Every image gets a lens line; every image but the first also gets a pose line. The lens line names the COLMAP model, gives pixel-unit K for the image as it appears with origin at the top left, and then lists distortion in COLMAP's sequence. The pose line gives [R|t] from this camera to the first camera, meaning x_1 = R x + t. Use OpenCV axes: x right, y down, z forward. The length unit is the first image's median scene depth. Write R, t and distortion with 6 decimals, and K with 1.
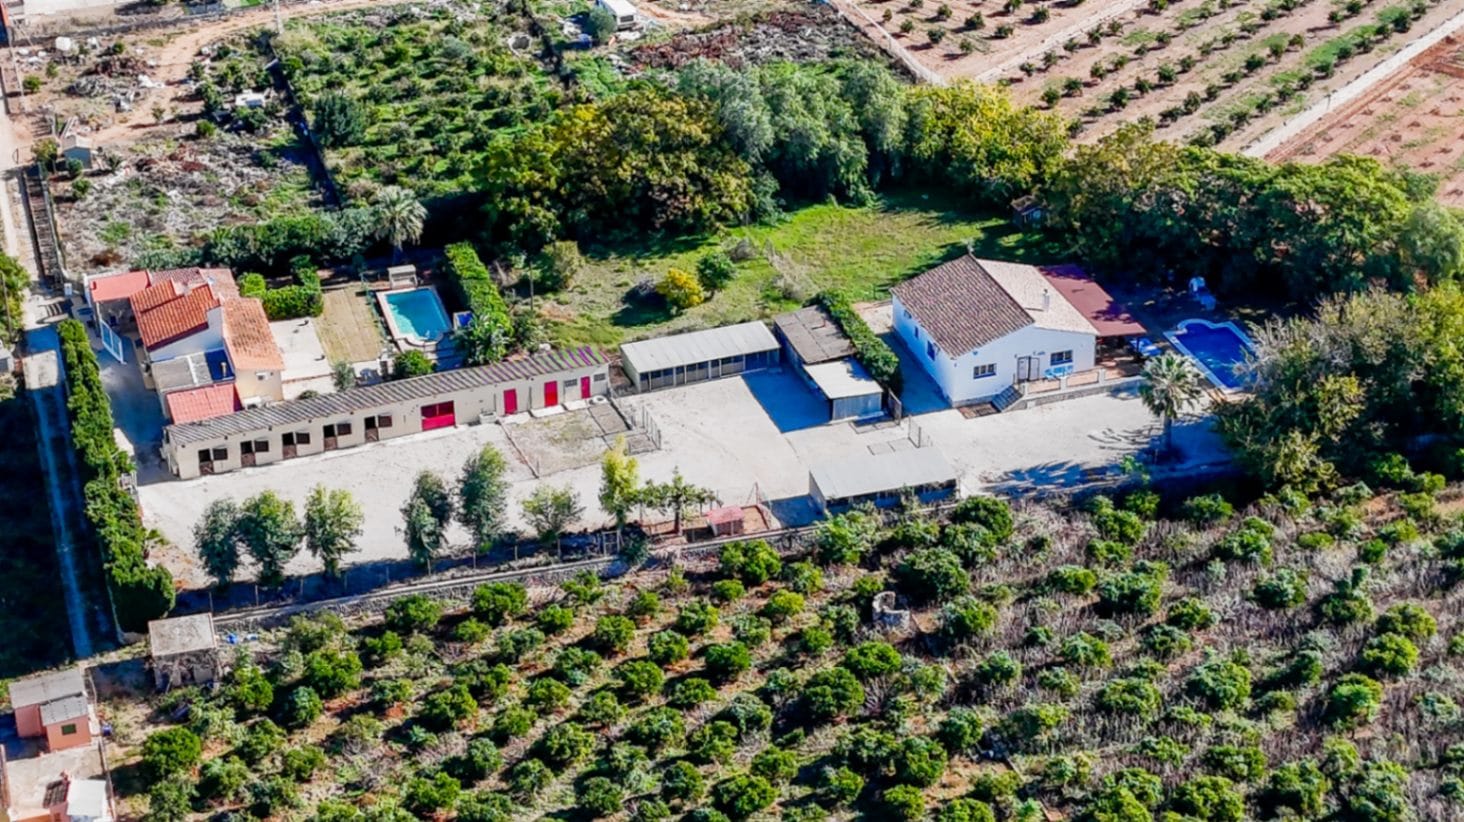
lens RADIAL K [[2734.6, 0, 732.0], [0, 2734.6, 411.0], [0, 0, 1]] dist [0.166518, -0.135243]
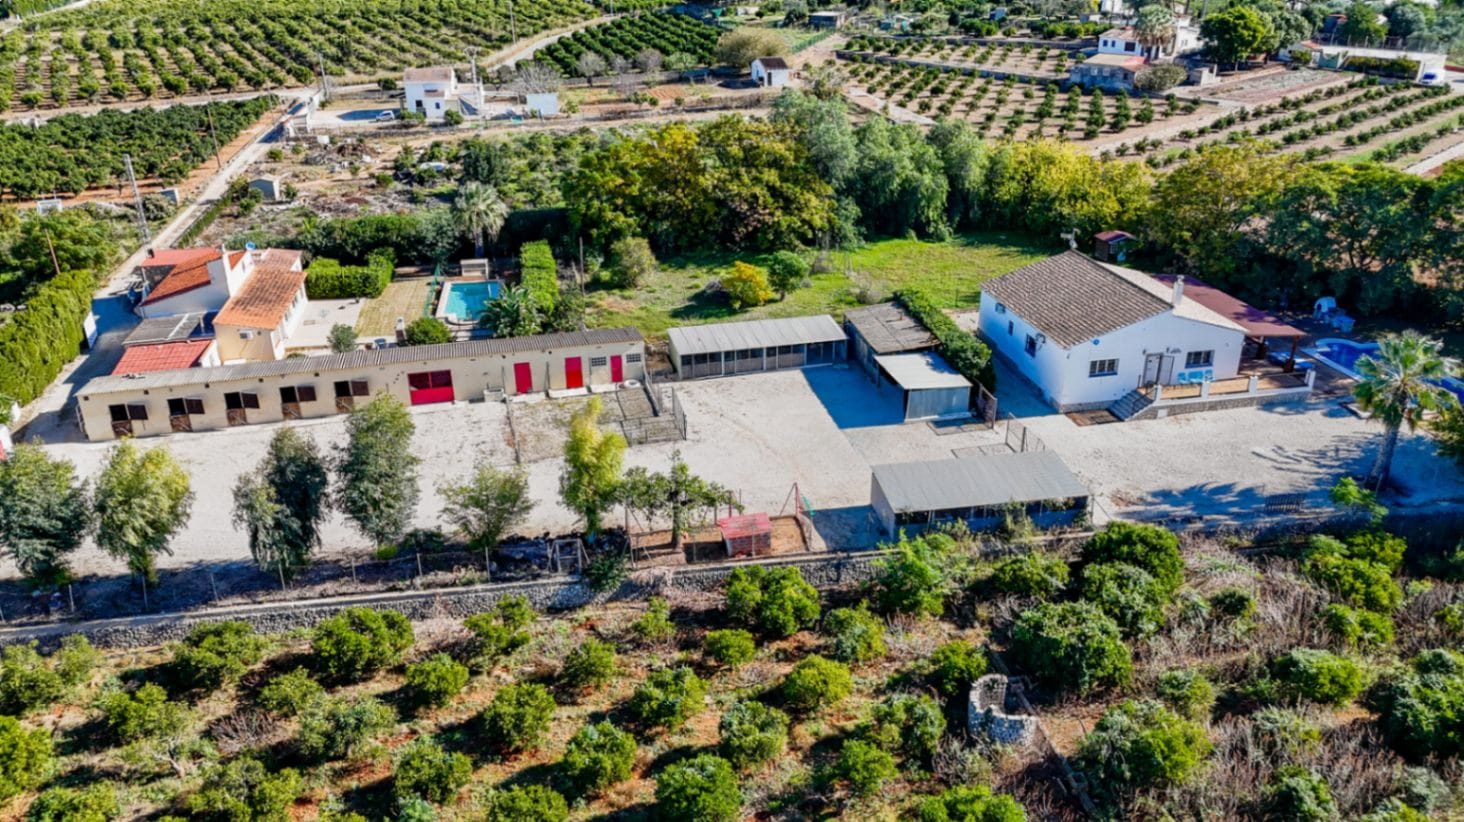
lens RADIAL K [[1076.6, 0, 732.0], [0, 1076.6, 411.0], [0, 0, 1]] dist [0.075456, -0.075830]
pose [[0.992068, 0.051370, -0.114727, 0.022365], [-0.059669, 0.995753, -0.070106, 0.026709], [0.110639, 0.076395, 0.990920, 0.685619]]
